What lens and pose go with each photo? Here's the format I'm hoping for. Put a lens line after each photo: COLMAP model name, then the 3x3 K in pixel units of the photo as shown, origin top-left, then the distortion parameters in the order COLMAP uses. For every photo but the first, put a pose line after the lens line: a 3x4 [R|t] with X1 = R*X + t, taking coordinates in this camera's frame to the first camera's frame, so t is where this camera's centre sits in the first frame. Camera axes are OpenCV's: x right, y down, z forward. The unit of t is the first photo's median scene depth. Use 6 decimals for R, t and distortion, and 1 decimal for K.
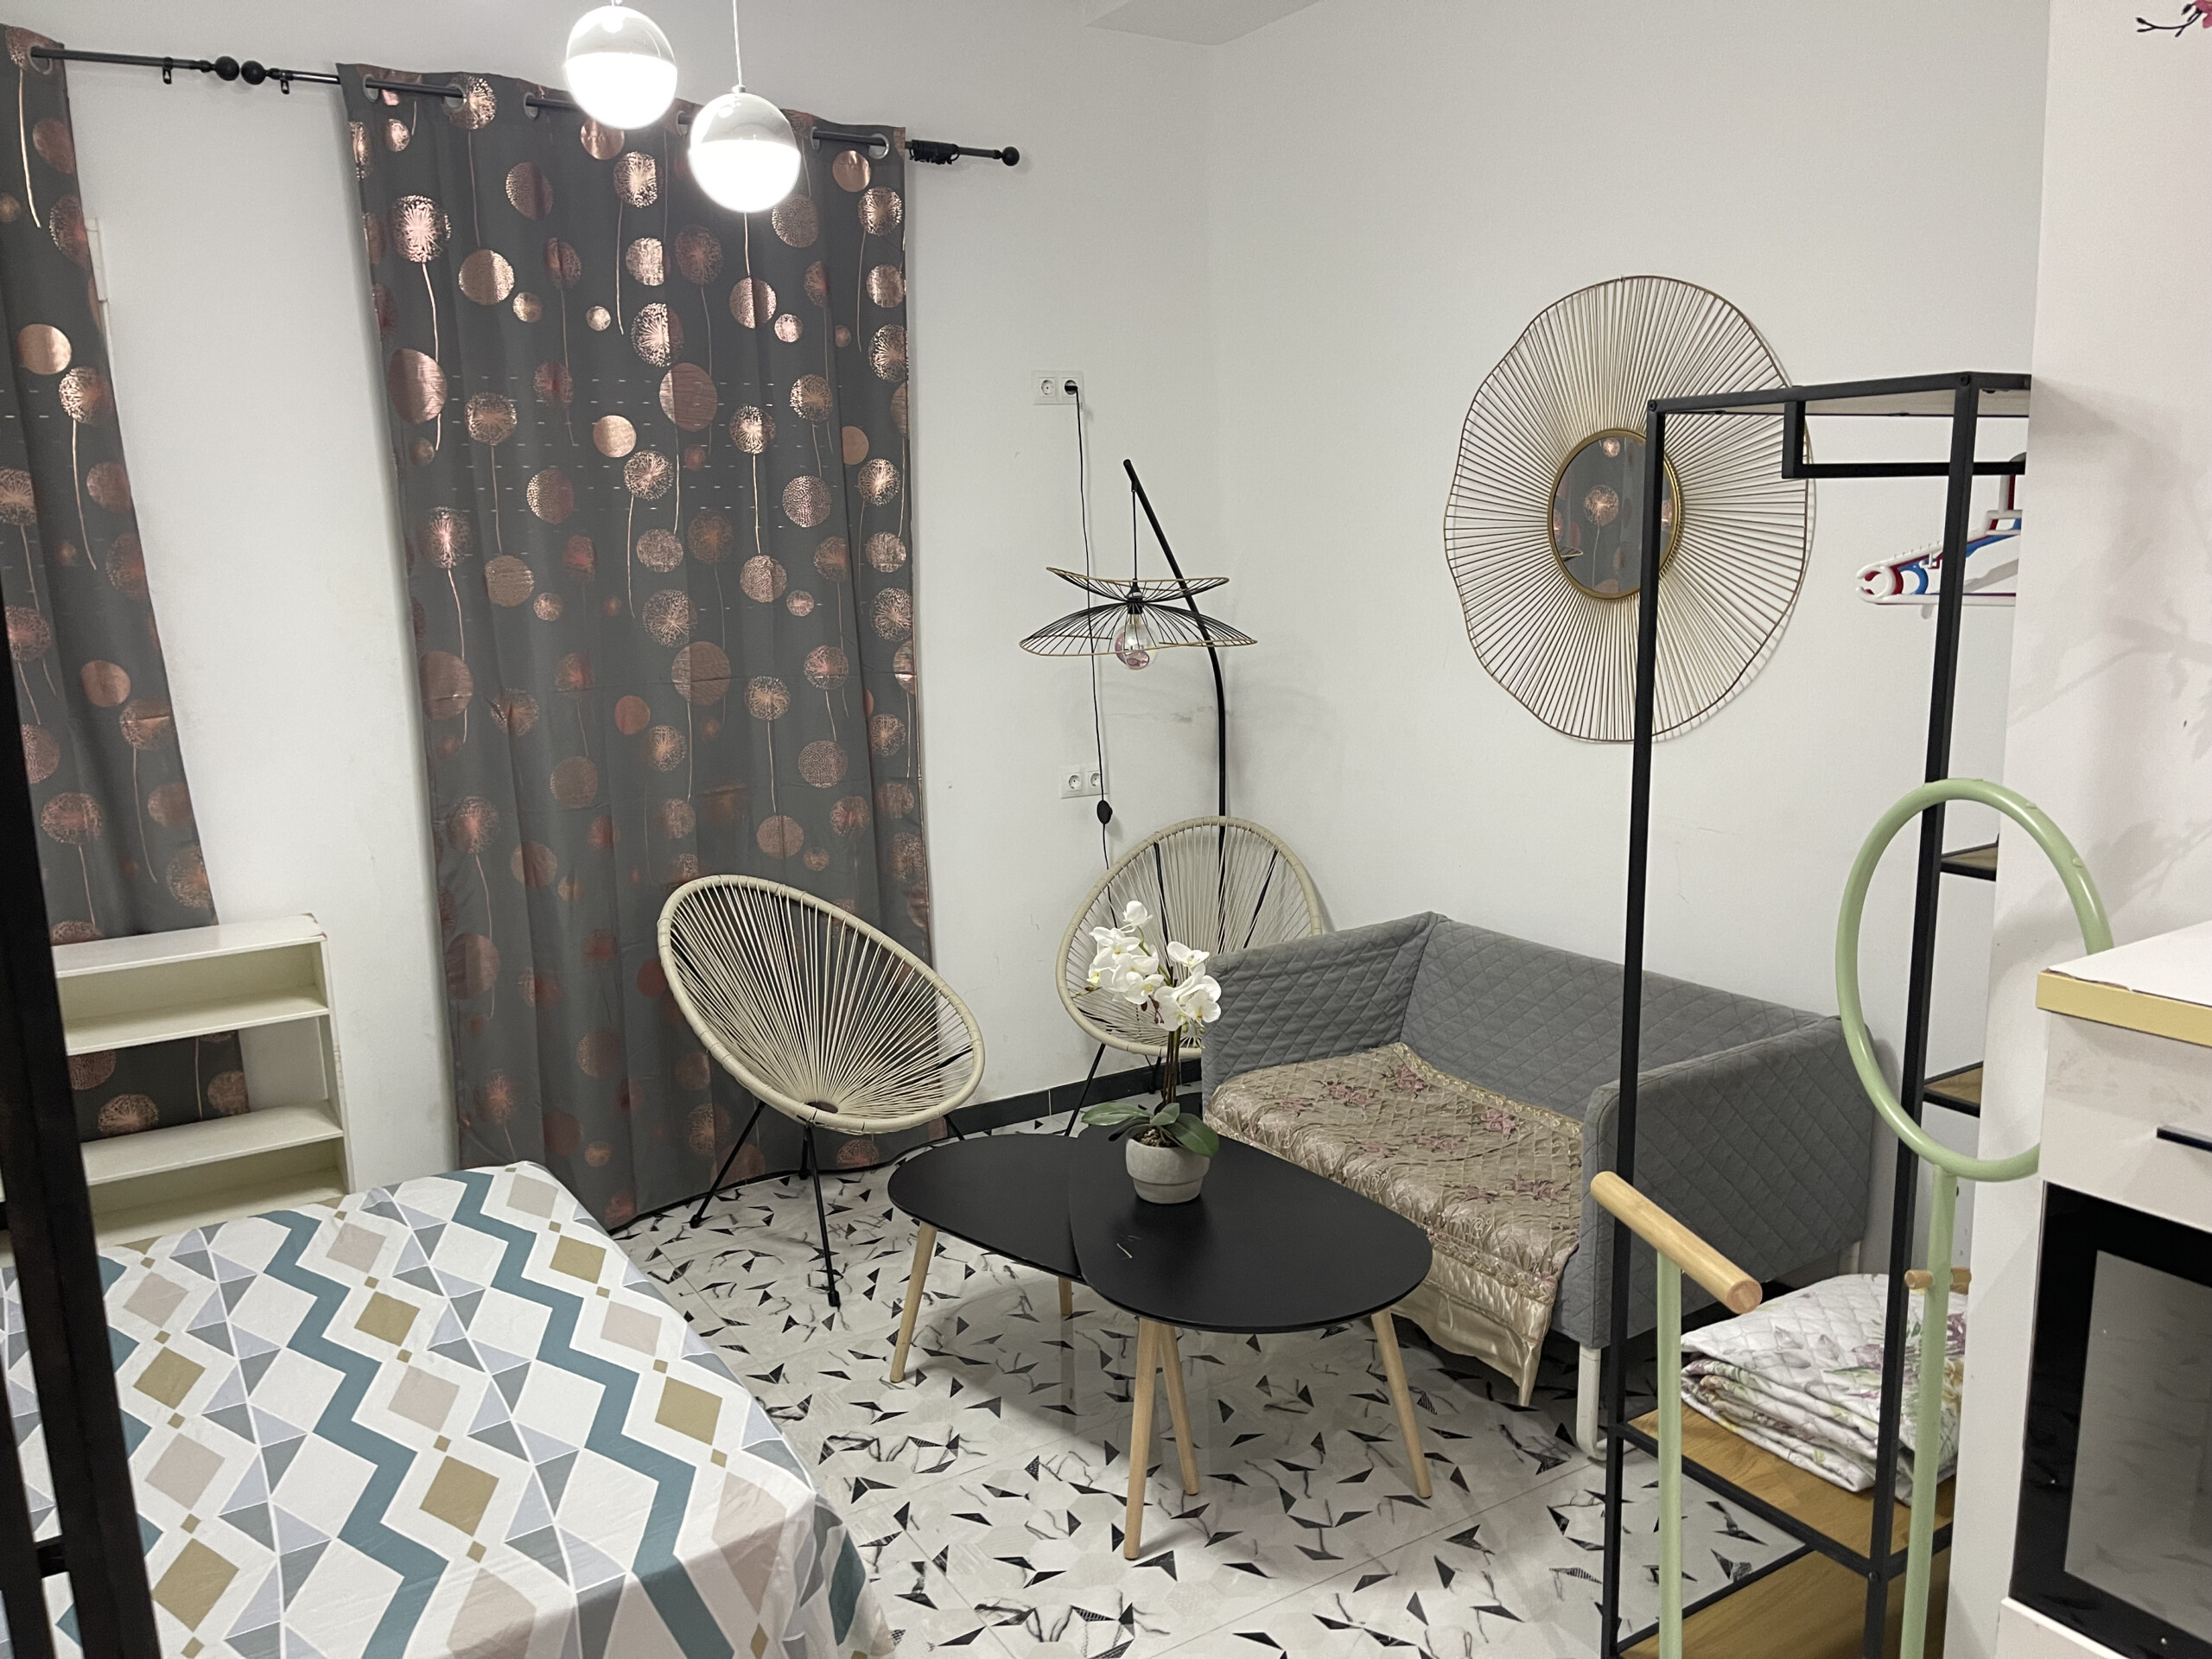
lens RADIAL K [[1676.4, 0, 1120.9], [0, 1676.4, 843.9], [0, 0, 1]] dist [0.059712, -0.049855]
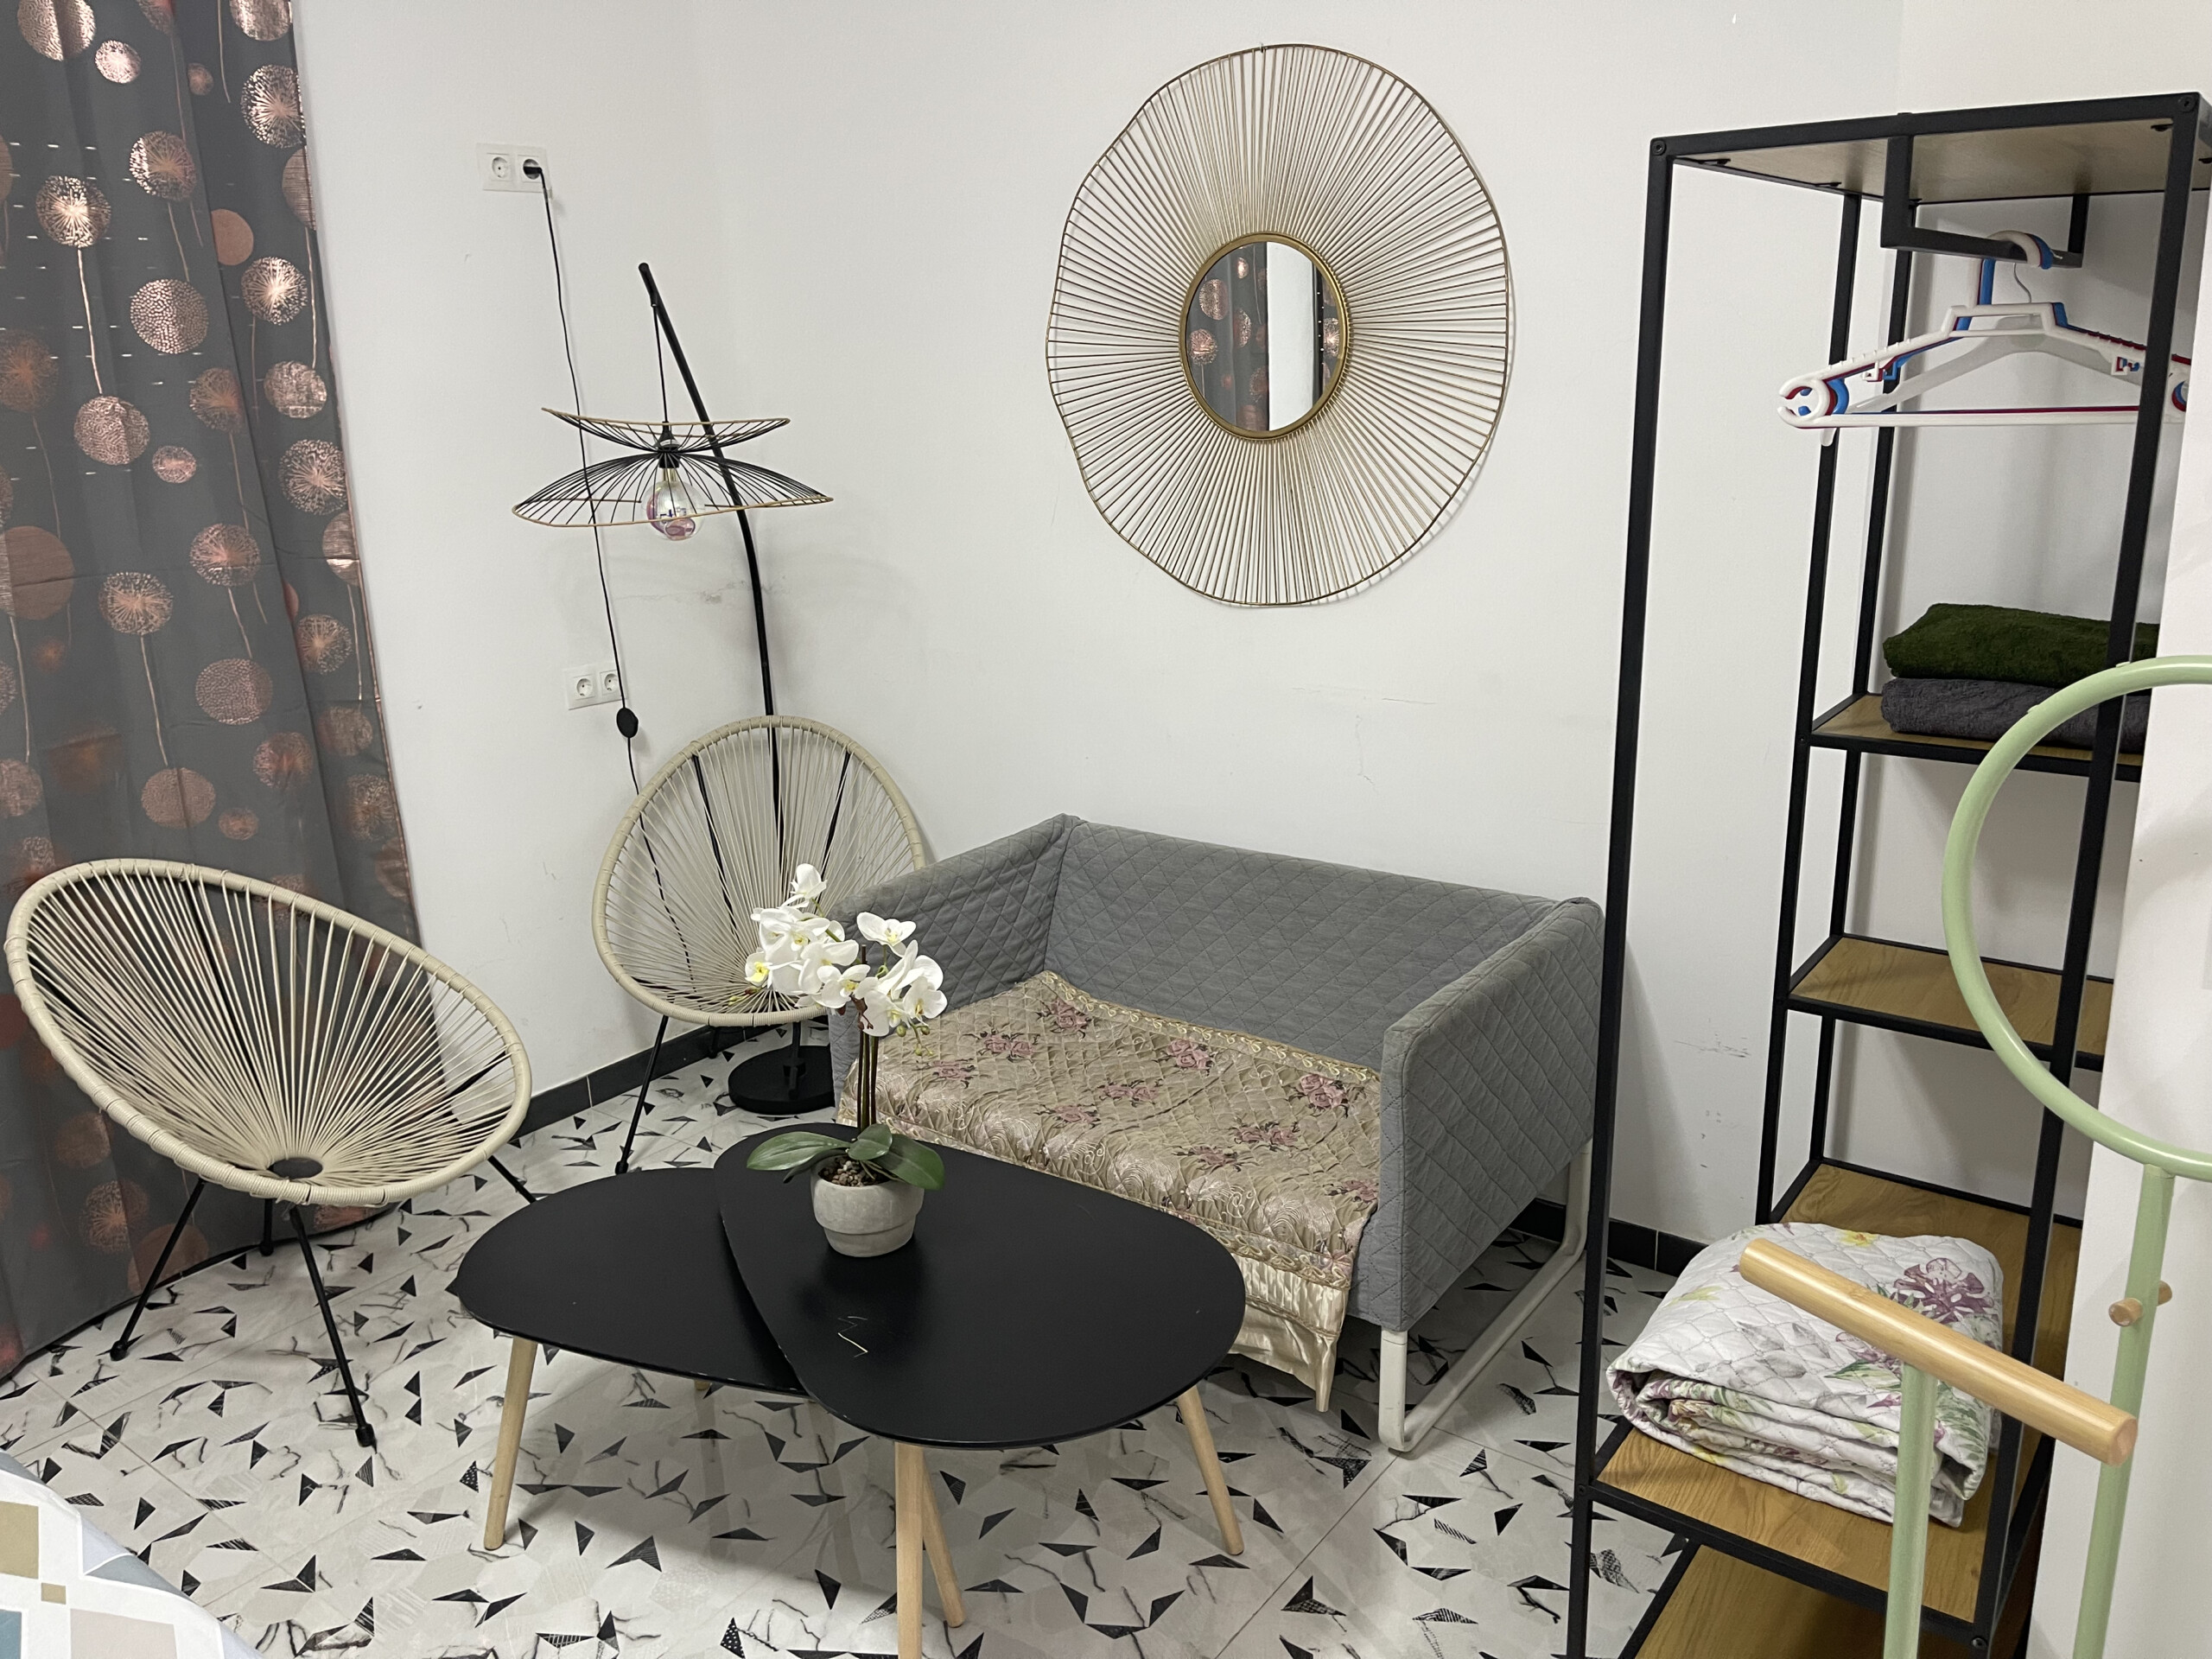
lens RADIAL K [[1666.6, 0, 1126.5], [0, 1666.6, 816.3], [0, 0, 1]] dist [0.070814, -0.100805]
pose [[0.930903, -0.099938, 0.351328, -0.090066], [0.074849, 0.993623, 0.084321, -0.029603], [-0.357515, -0.052199, 0.932448, 0.212733]]
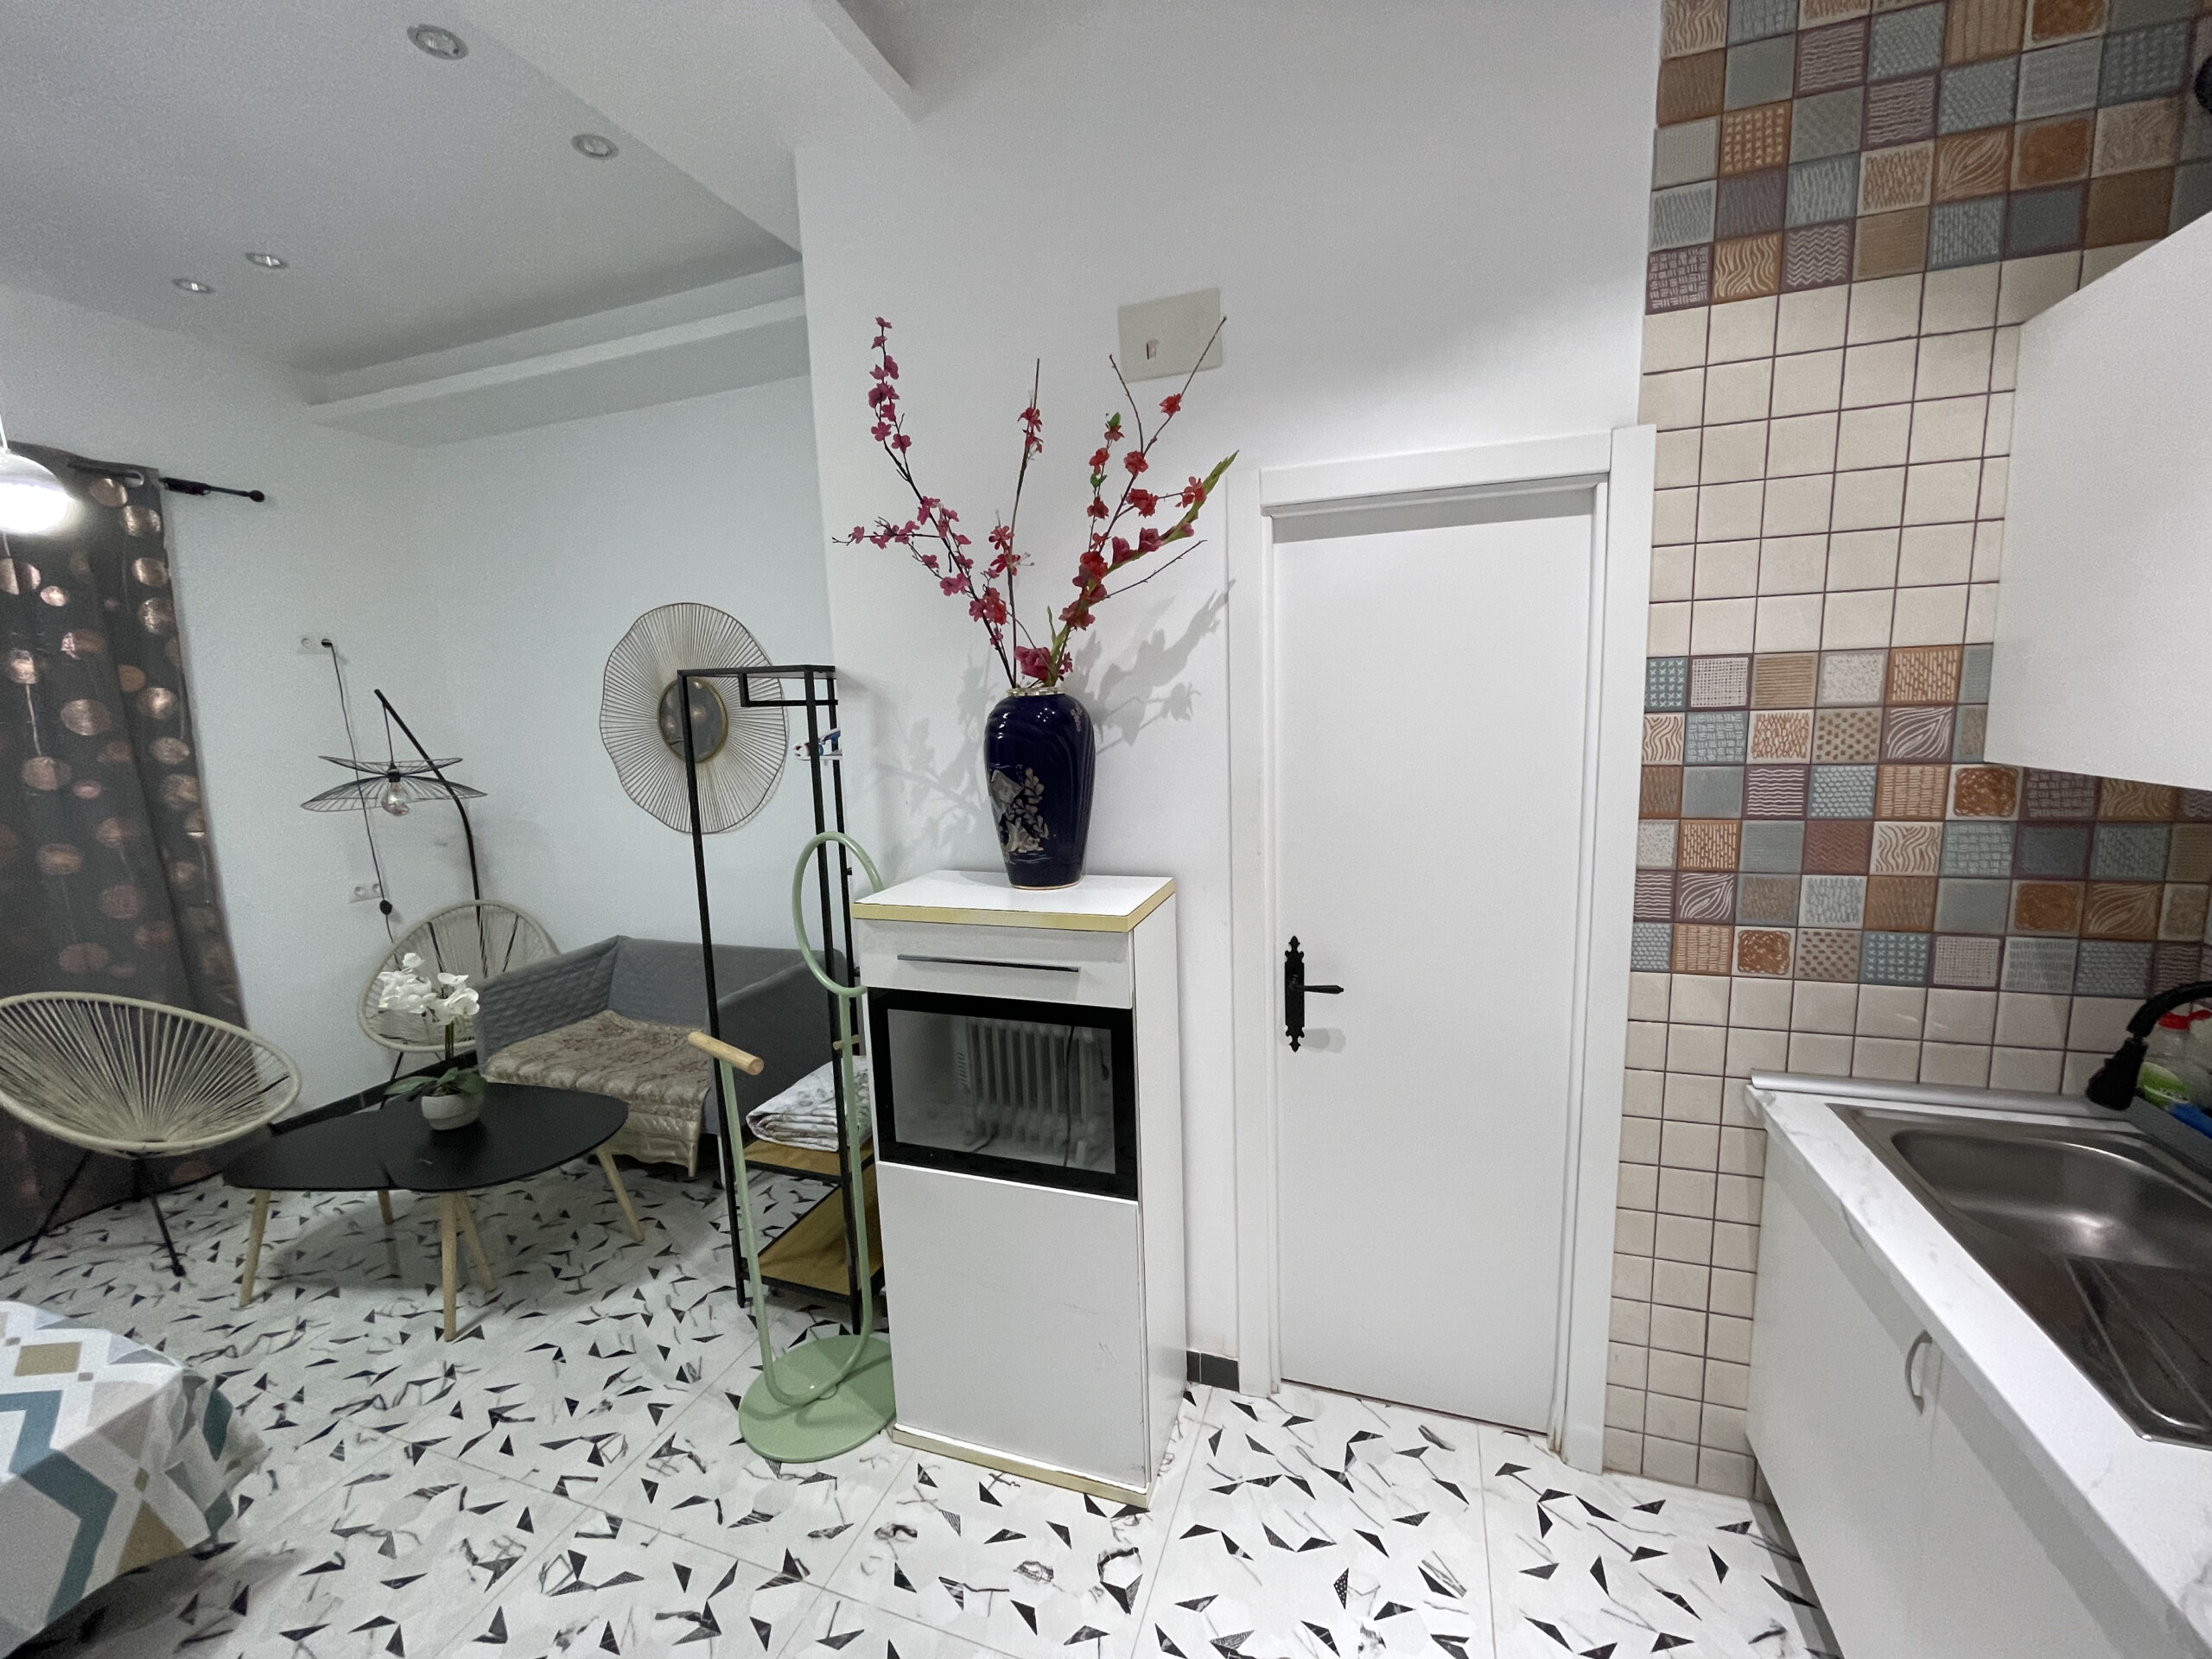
lens RADIAL K [[897.6, 0, 1106.0], [0, 897.6, 829.5], [0, 0, 1]] dist [-0.002437, -0.000093]
pose [[0.781908, -0.092618, 0.616475, 0.010456], [0.130727, 0.991275, -0.016880, 0.014157], [-0.609533, 0.093789, 0.787193, -0.103834]]
